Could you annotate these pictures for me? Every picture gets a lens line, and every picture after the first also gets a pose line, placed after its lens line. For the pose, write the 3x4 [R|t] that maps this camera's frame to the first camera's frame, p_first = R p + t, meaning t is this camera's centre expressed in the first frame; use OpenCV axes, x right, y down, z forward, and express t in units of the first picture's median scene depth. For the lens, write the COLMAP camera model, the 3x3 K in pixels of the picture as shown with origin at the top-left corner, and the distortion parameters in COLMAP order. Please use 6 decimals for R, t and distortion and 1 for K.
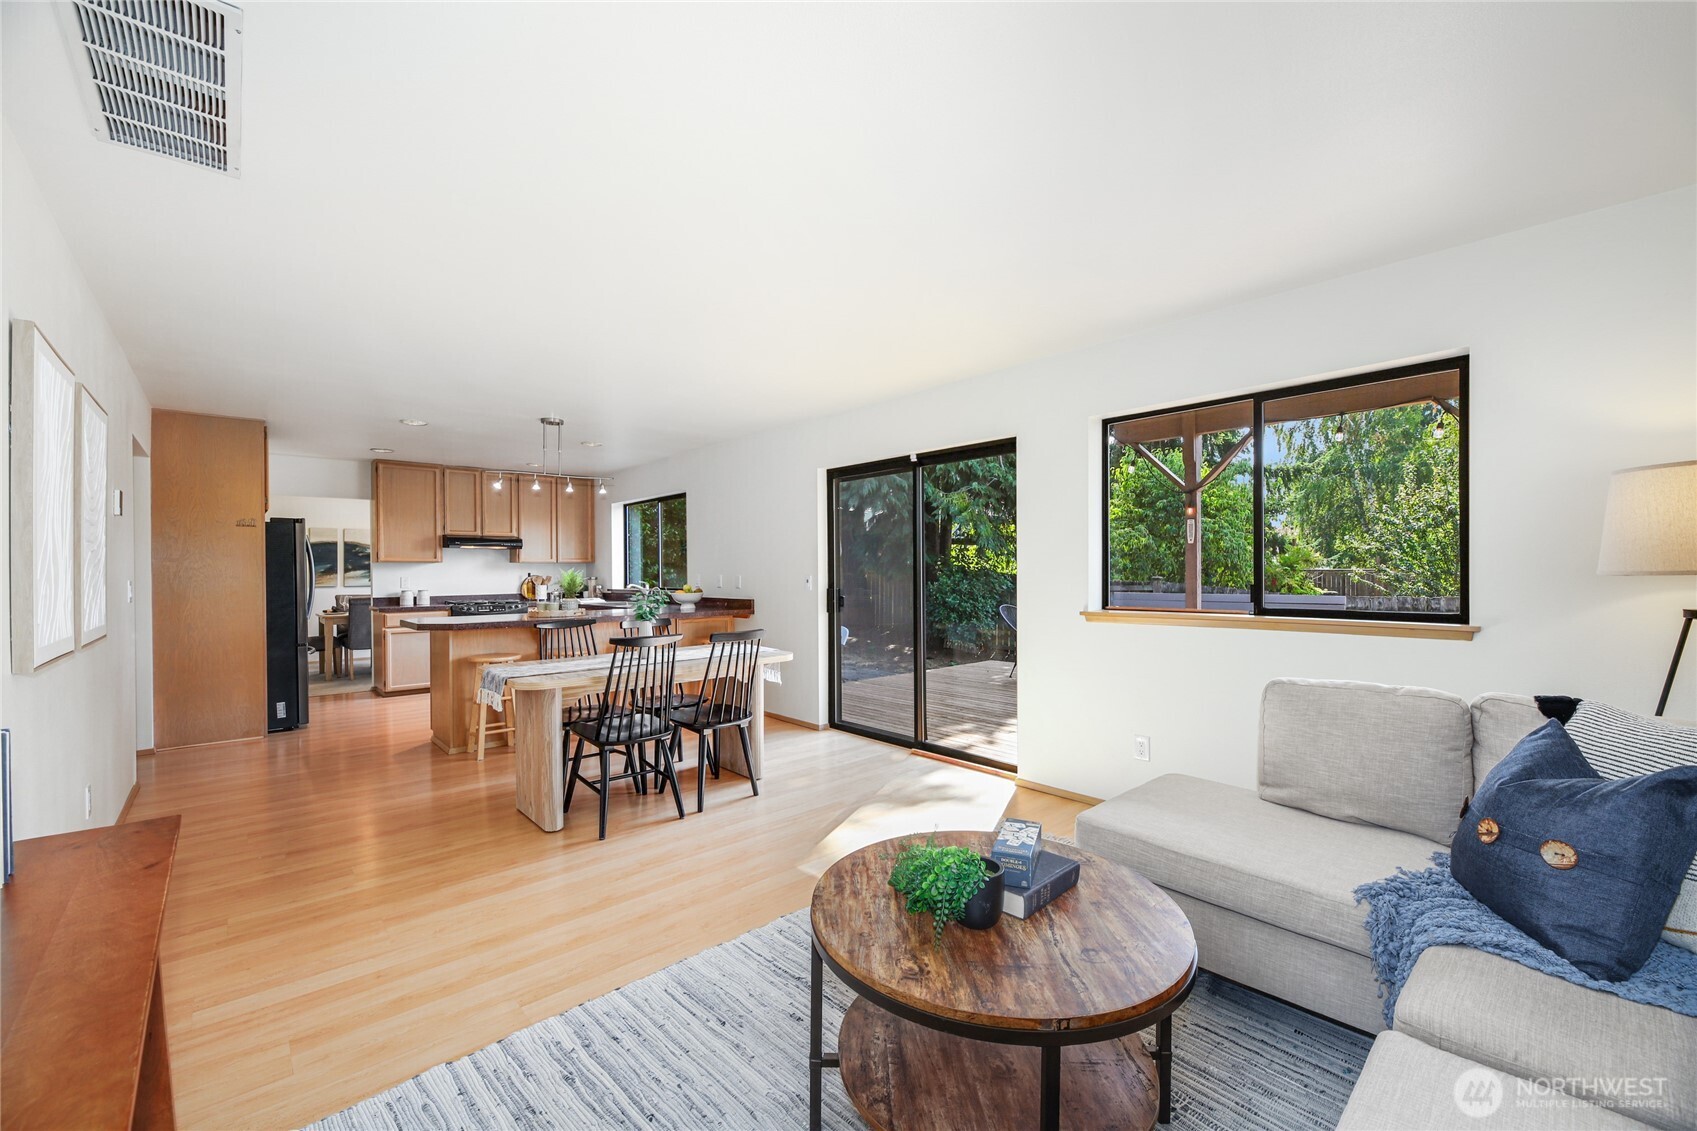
lens RADIAL K [[678.3, 0, 845.2], [0, 678.3, 572.6], [0, 0, 1]] dist [-0.002872, -0.003201]
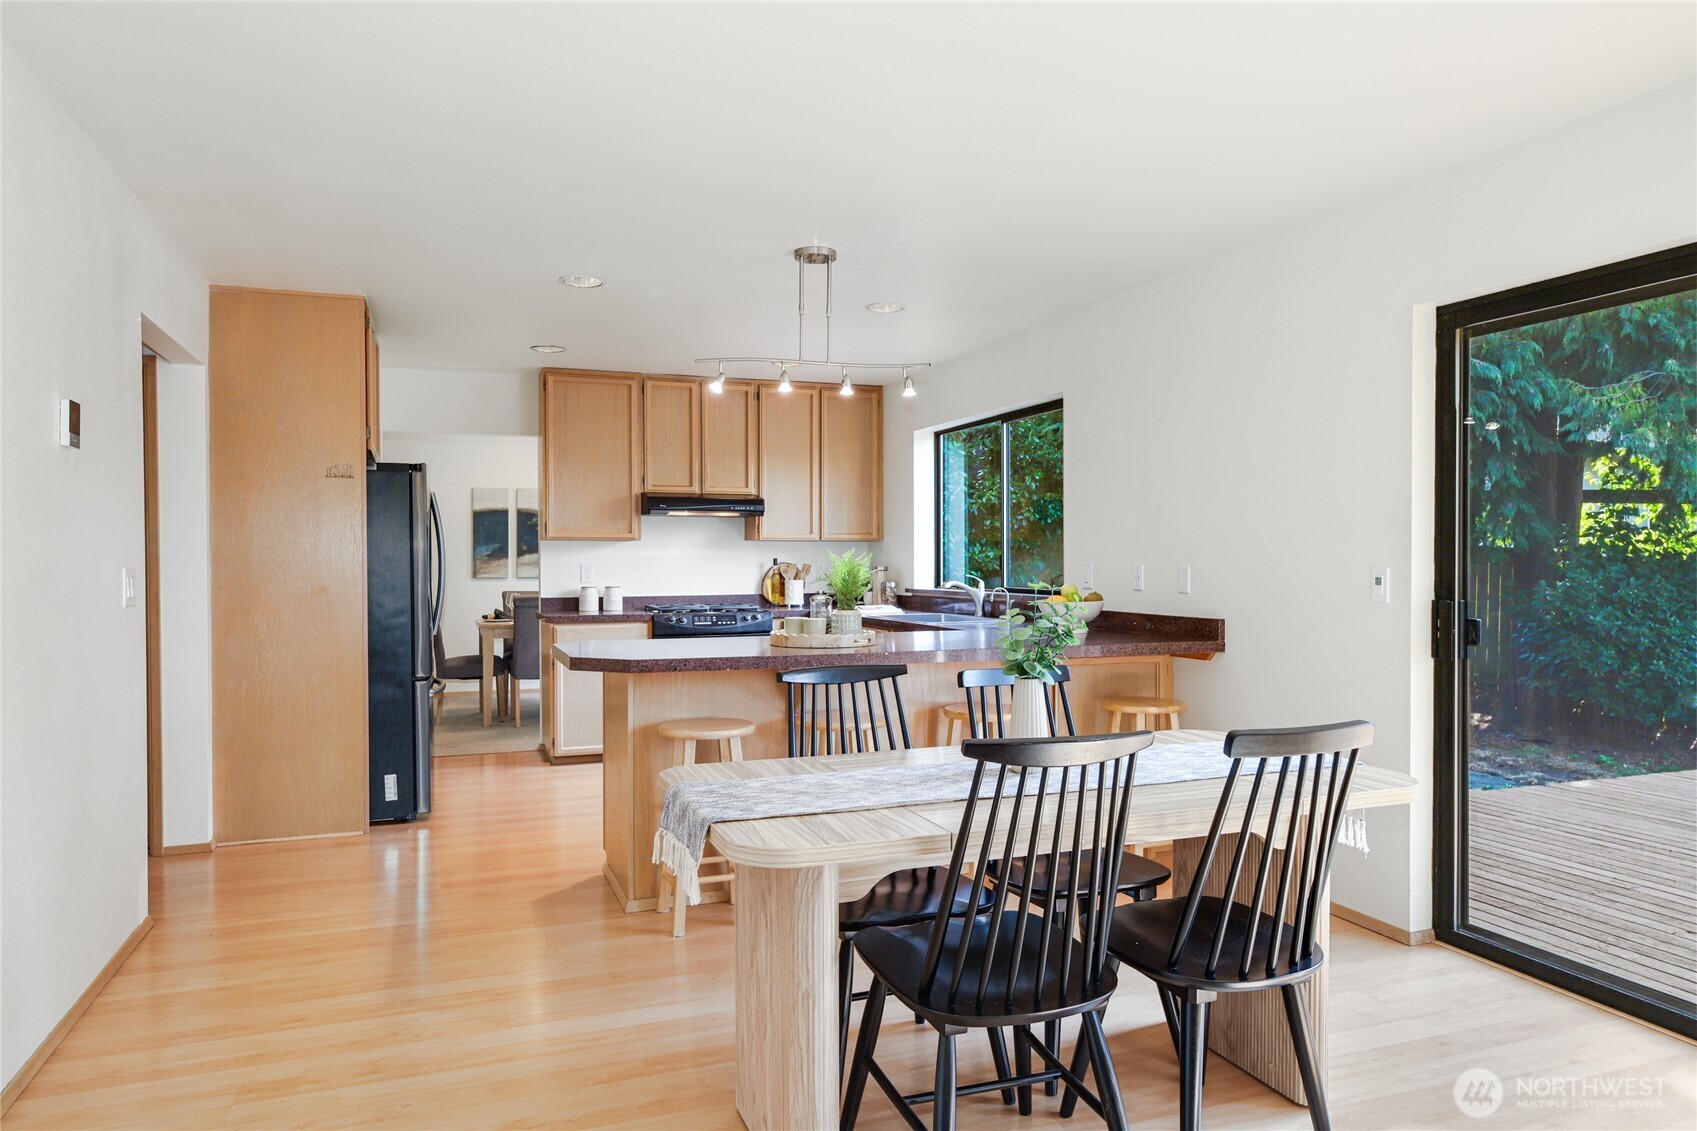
lens RADIAL K [[1079.8, 0, 848.0], [0, 1079.8, 558.8], [0, 0, 1]] dist [0.001956, -0.003984]
pose [[0.931070, 0.004669, -0.364810, -0.090180], [-0.004934, 0.999988, 0.000207, 0.000511], [0.364807, 0.001607, 0.931082, 0.204496]]
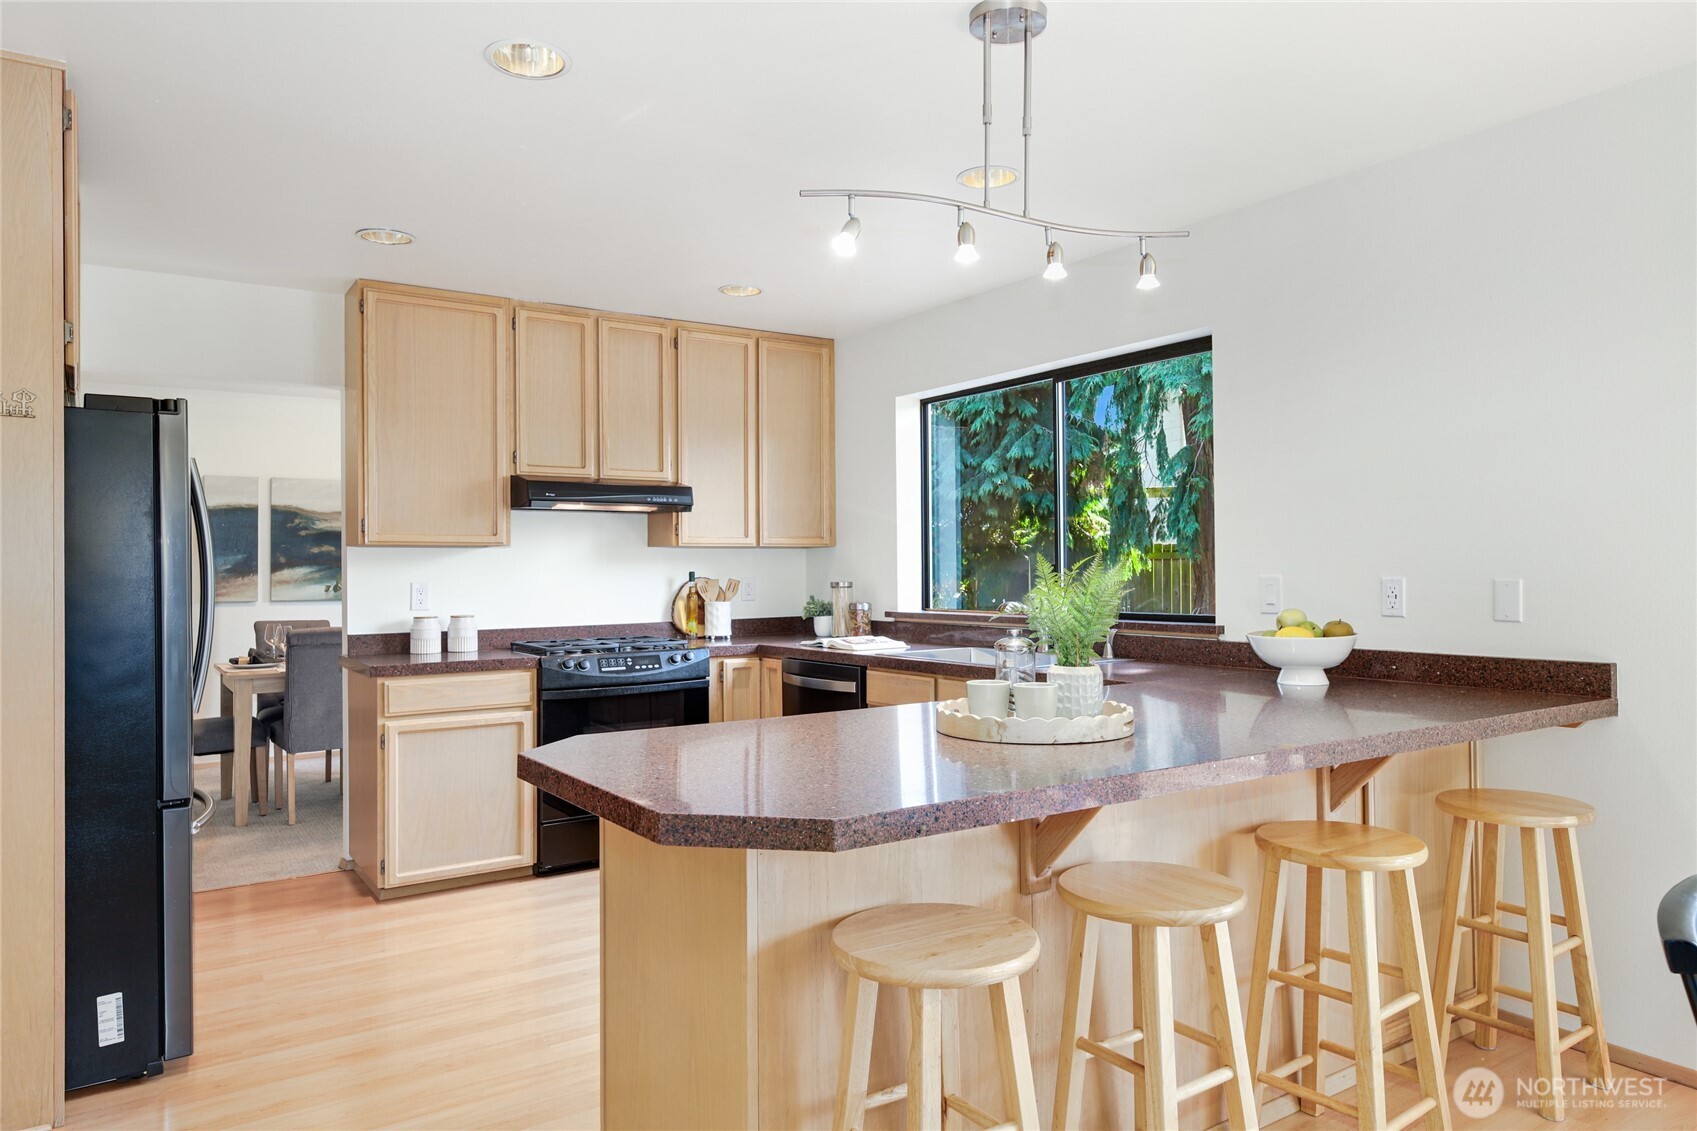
lens RADIAL K [[1079.8, 0, 839.2], [0, 1079.8, 548.8], [0, 0, 1]] dist [0.001956, -0.003984]
pose [[0.990197, -0.004740, -0.139600, -0.337808], [0.001912, 0.999790, -0.020383, 0.000135], [0.139667, 0.019917, 0.989998, 0.430258]]
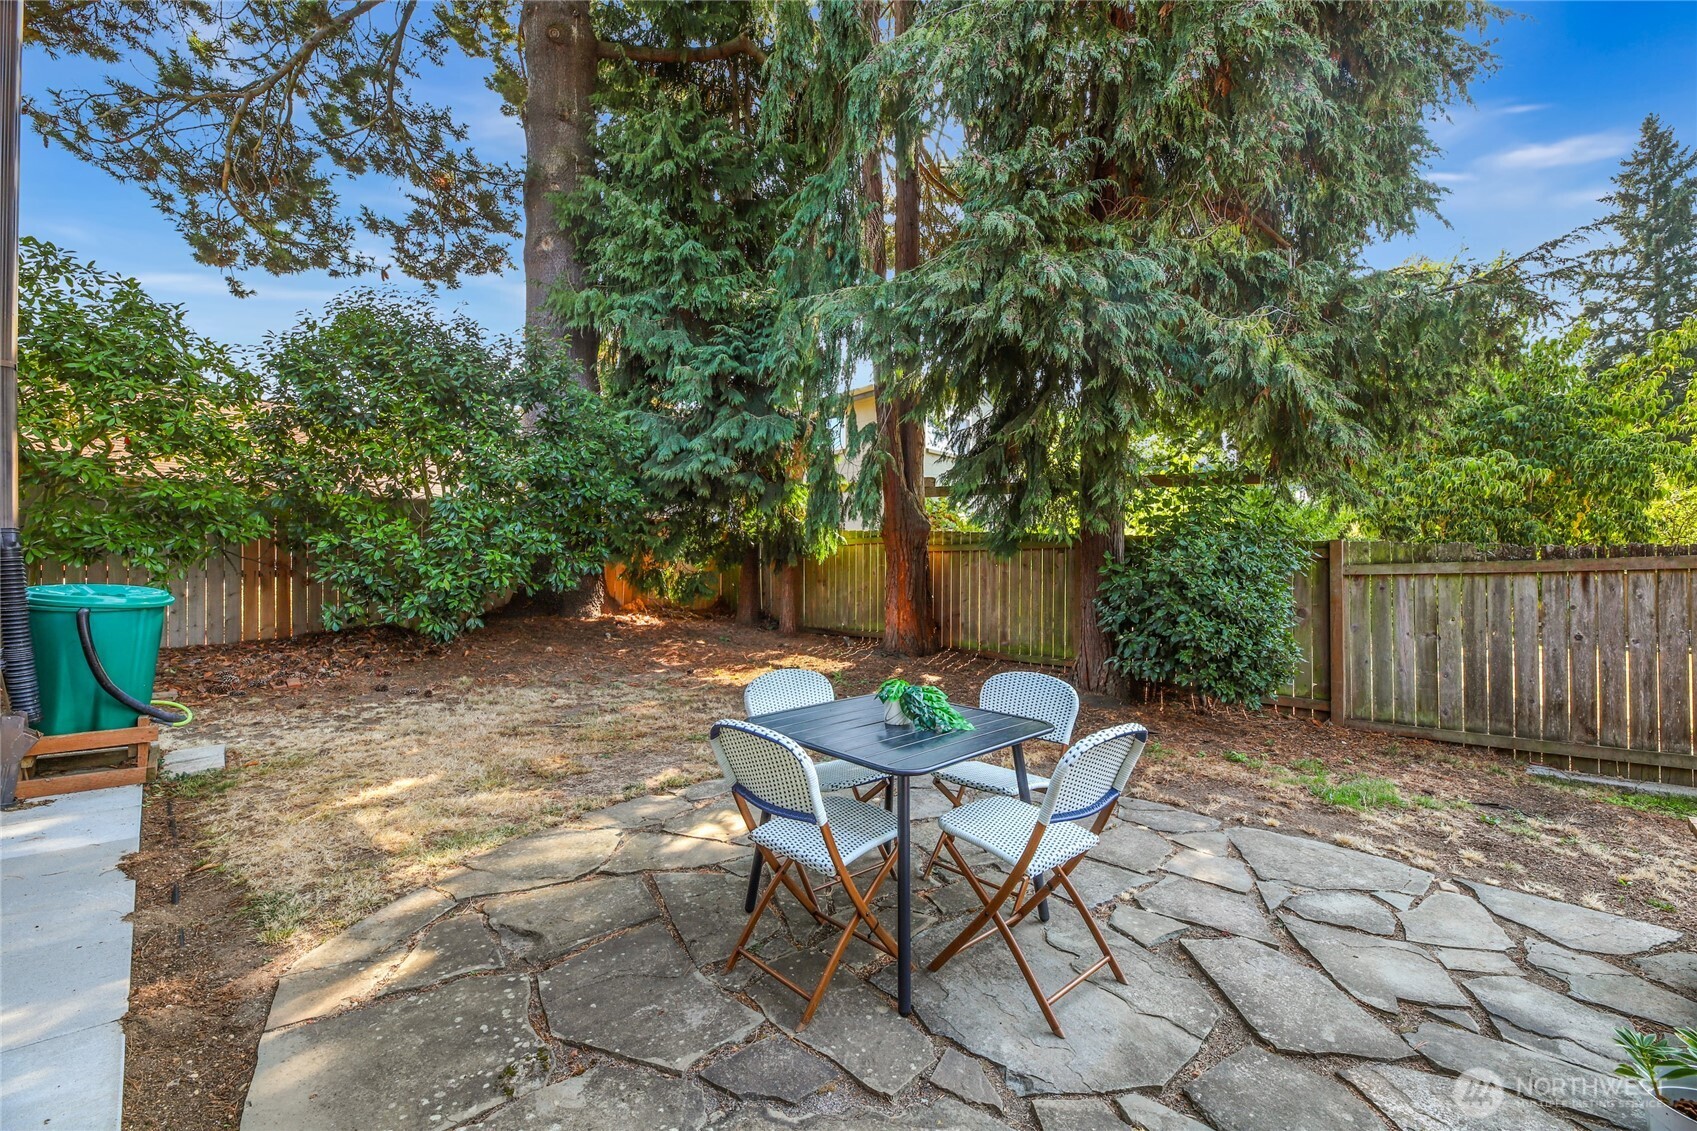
lens RADIAL K [[678.3, 0, 809.0], [0, 678.3, 577.7], [0, 0, 1]] dist [-0.002872, -0.003201]
pose [[0.999626, 0.005728, 0.026728, -0.176152], [-0.005582, 0.999969, -0.005546, 0.063267], [-0.026759, 0.005395, 0.999627, 1.040740]]
